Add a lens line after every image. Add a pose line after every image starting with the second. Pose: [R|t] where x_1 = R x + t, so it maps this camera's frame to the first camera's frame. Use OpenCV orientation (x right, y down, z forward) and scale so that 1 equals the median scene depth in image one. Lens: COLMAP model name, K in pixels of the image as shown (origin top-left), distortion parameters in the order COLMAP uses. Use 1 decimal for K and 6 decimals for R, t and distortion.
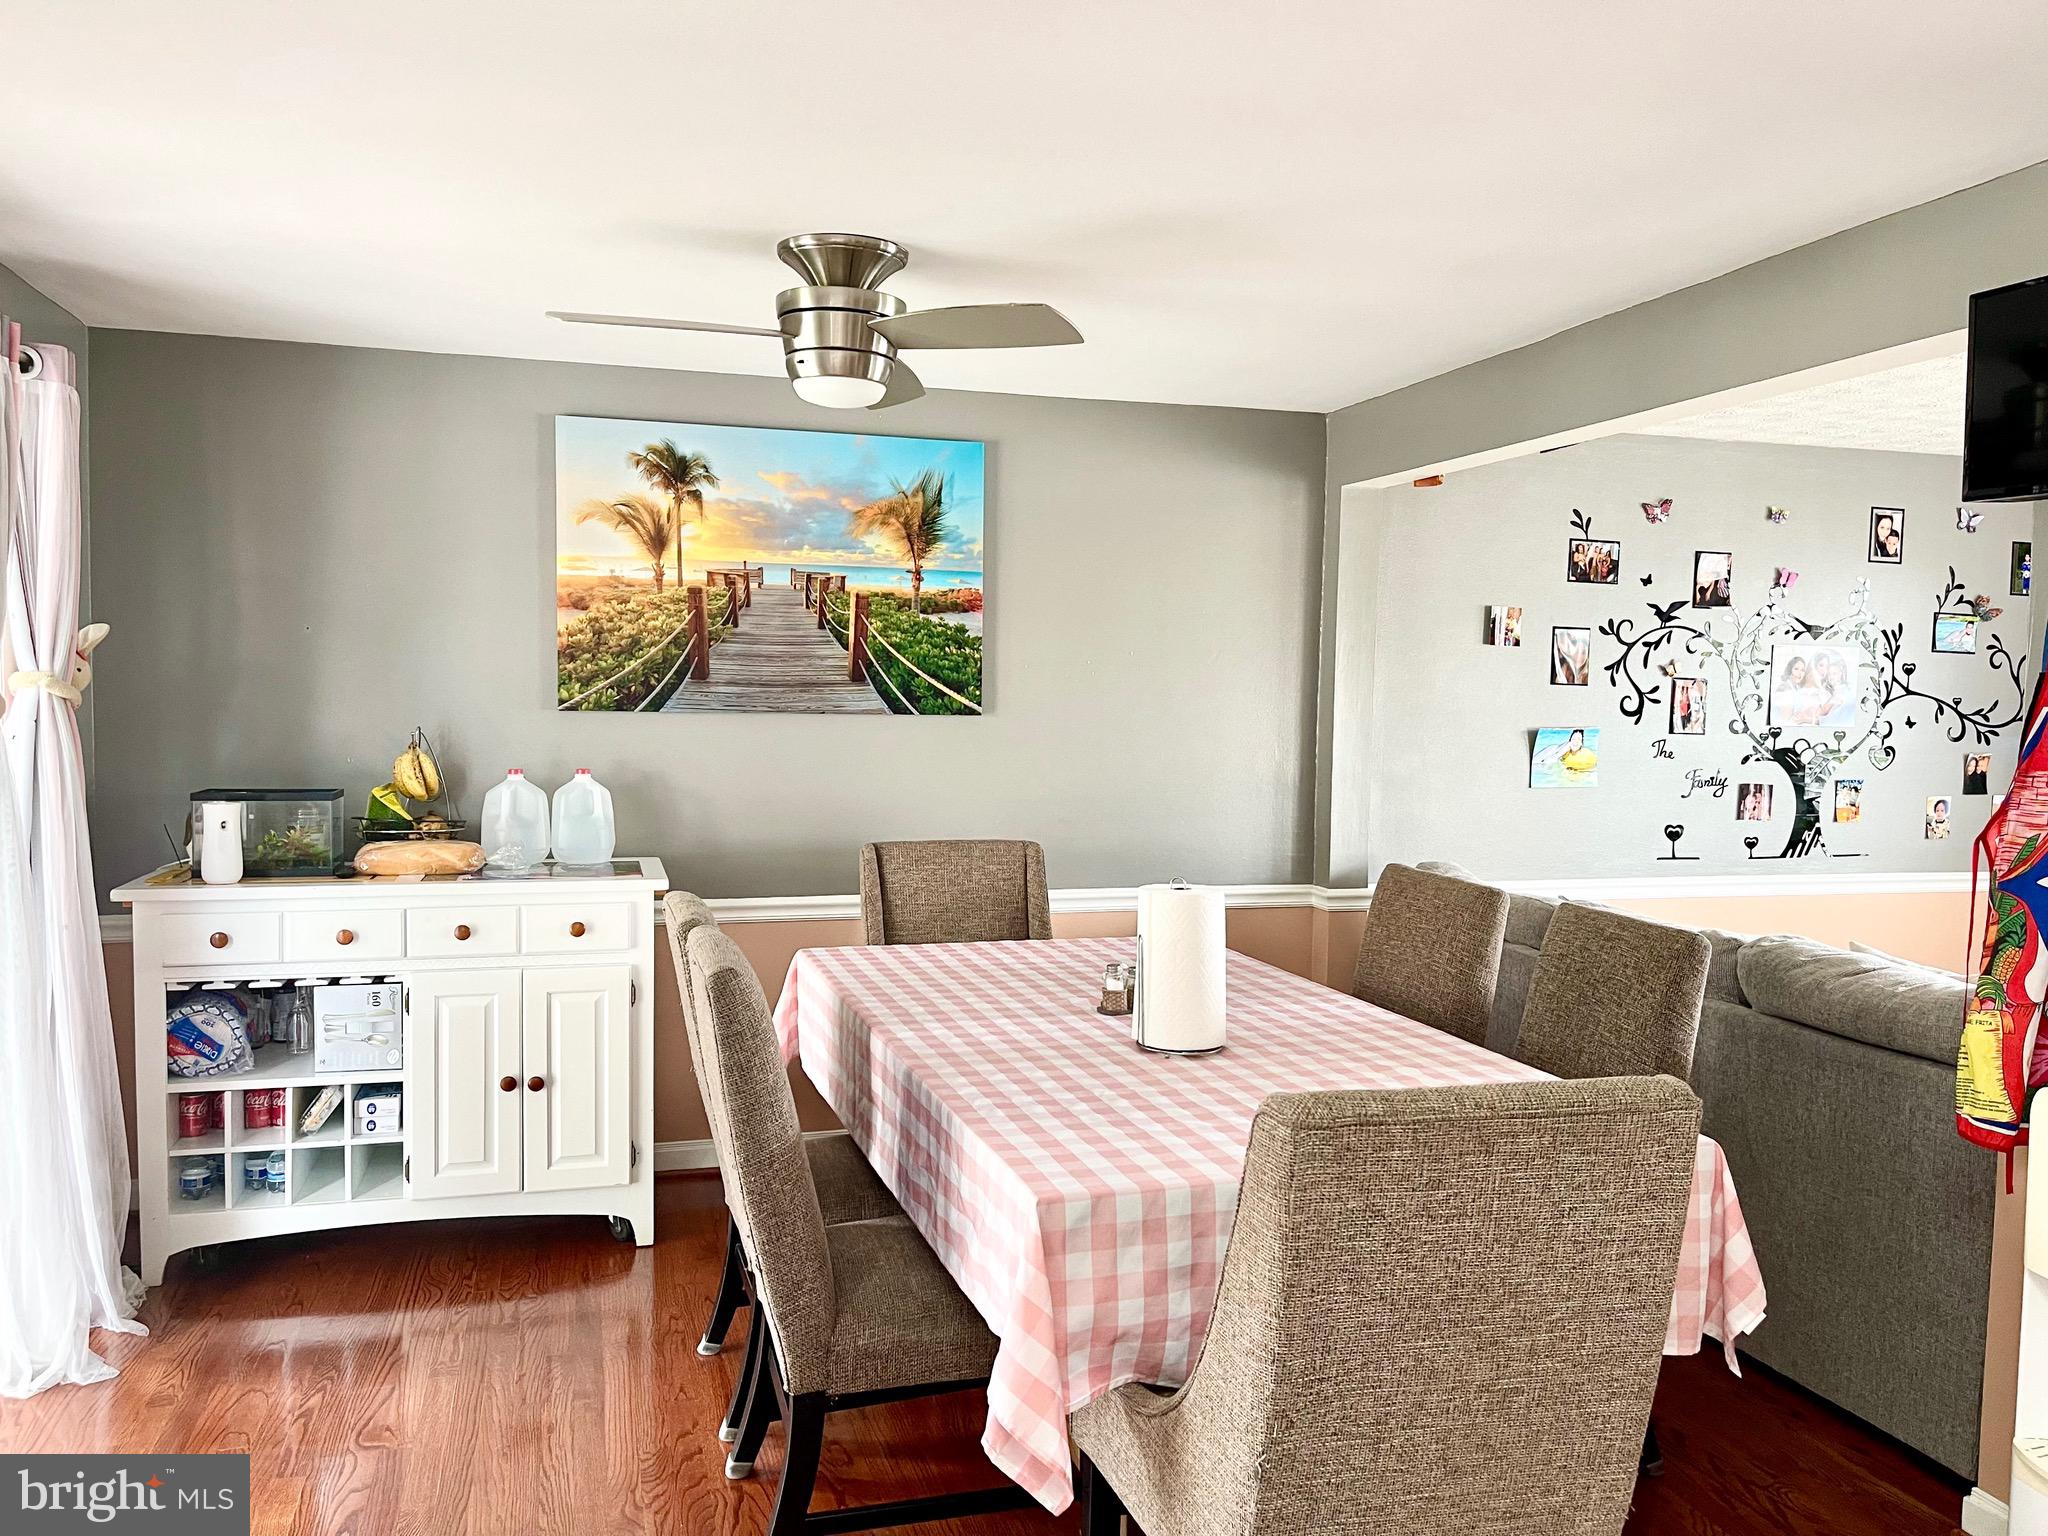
lens RADIAL K [[1527.0, 0, 1024.5], [0, 1527.0, 799.5], [0, 0, 1]] dist [0.058175, -0.090814]
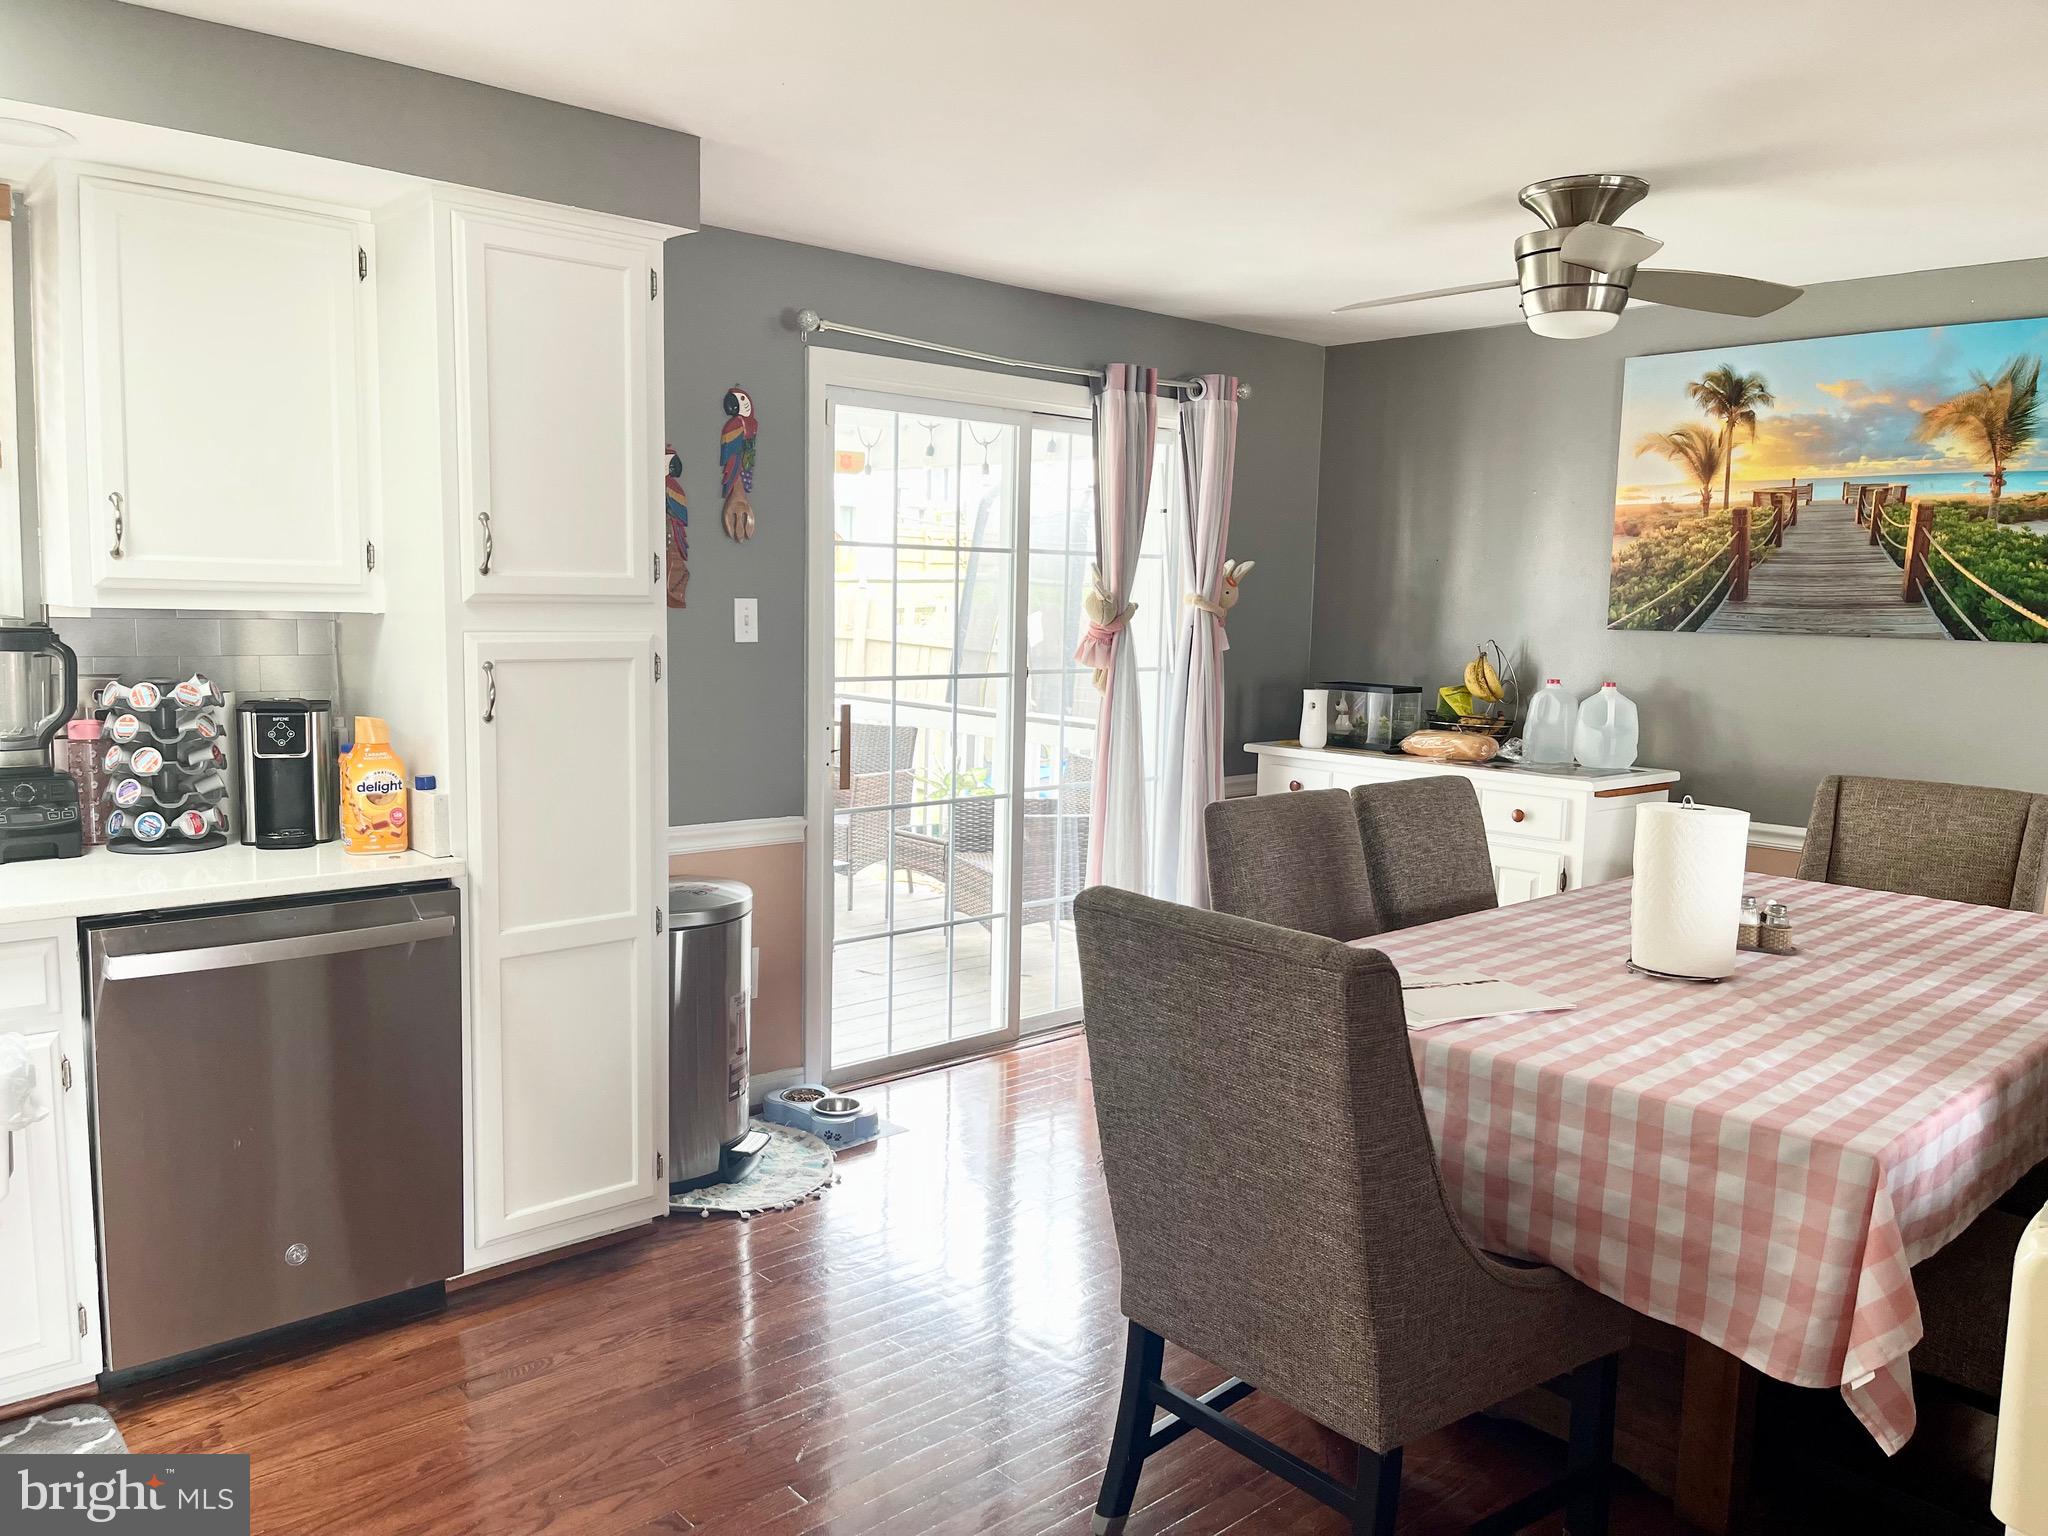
lens RADIAL K [[1527.0, 0, 1024.5], [0, 1527.0, 799.5], [0, 0, 1]] dist [0.058175, -0.090814]
pose [[0.428124, 0.111573, -0.896806, 0.510168], [-0.082261, 0.993041, 0.084275, 0.004906], [0.899969, 0.037692, 0.434322, 0.141551]]
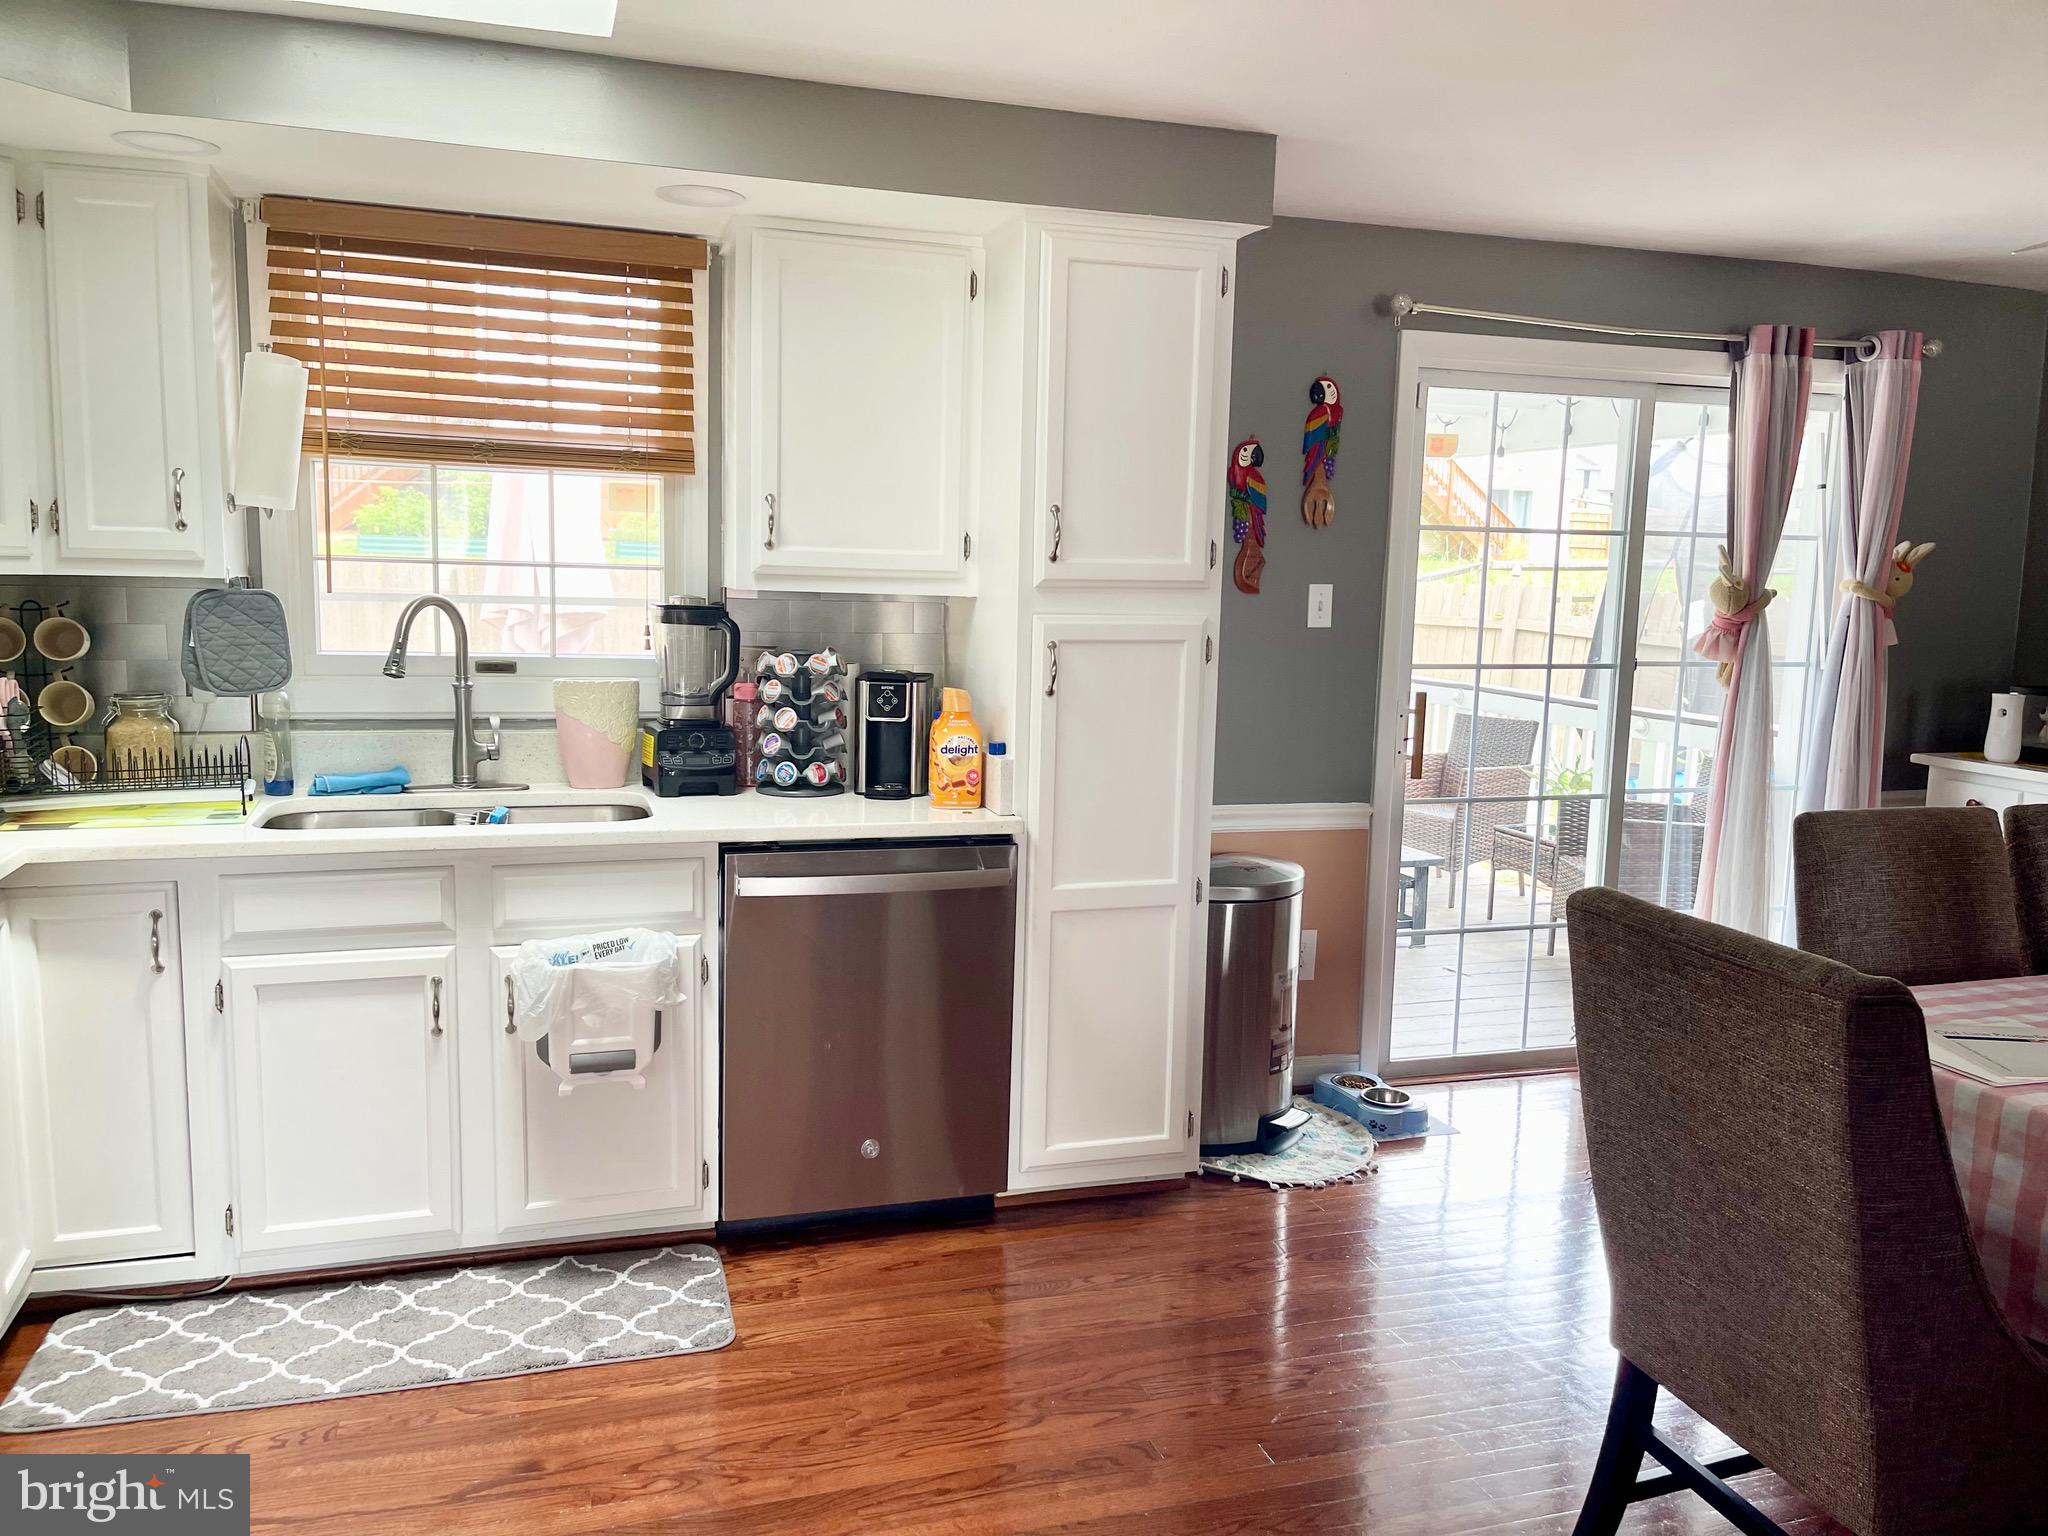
lens RADIAL K [[1536.8, 0, 1022.2], [0, 1536.8, 796.1], [0, 0, 1]] dist [0.053212, -0.089161]
pose [[0.011868, 0.128290, -0.991666, 0.542587], [-0.097552, 0.987153, 0.126539, 0.002660], [0.995160, 0.095237, 0.024230, 0.191783]]
